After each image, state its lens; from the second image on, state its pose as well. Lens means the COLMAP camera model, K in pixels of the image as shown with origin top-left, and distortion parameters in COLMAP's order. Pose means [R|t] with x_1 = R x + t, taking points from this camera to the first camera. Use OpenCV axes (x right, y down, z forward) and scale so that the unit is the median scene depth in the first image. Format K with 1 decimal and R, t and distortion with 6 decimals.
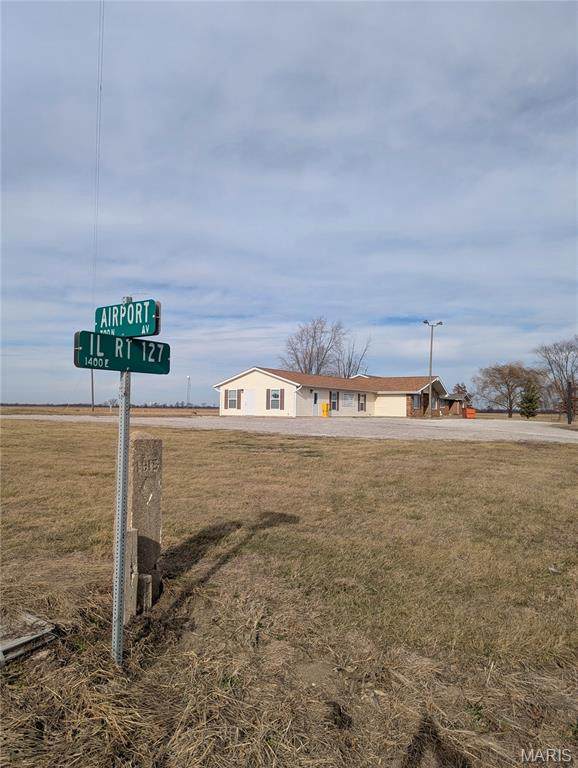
lens RADIAL K [[533.8, 0, 296.9], [0, 533.8, 383.6], [0, 0, 1]] dist [0.060813, -0.002495]
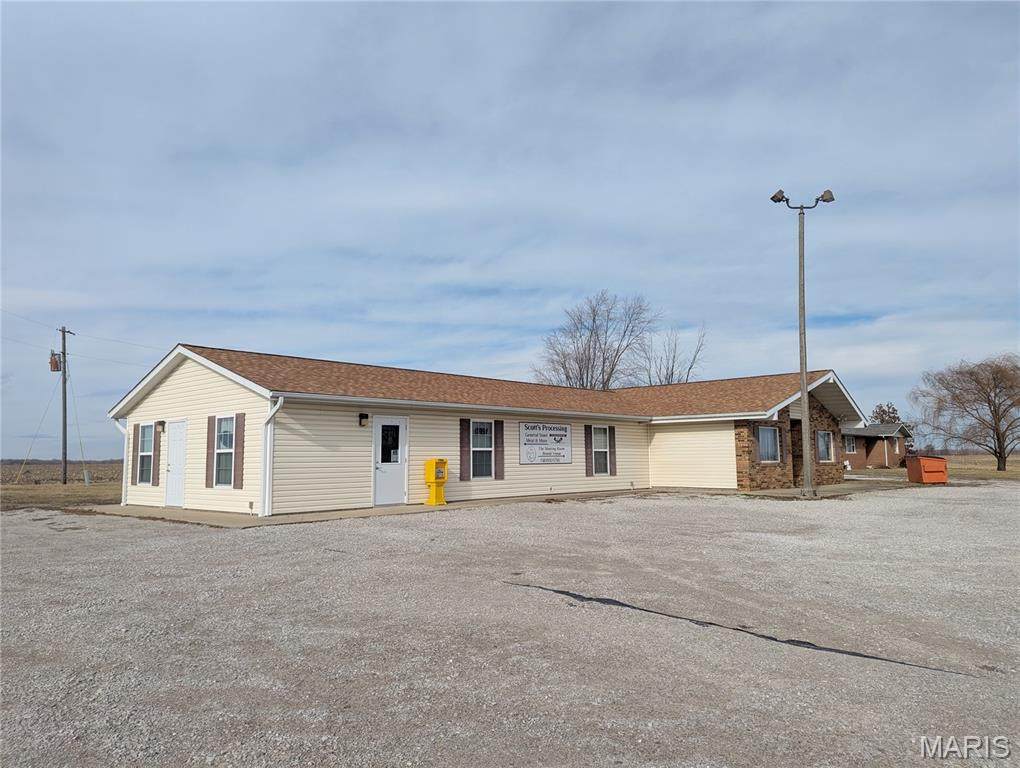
lens RADIAL K [[714.9, 0, 510.0], [0, 714.9, 384.0], [0, 0, 1]] dist [0.051216, -0.001543]
pose [[0.984342, -0.043123, -0.170913, 0.139212], [0.033743, 0.997780, -0.057411, 0.016432], [0.173009, 0.050745, 0.983612, 0.508761]]
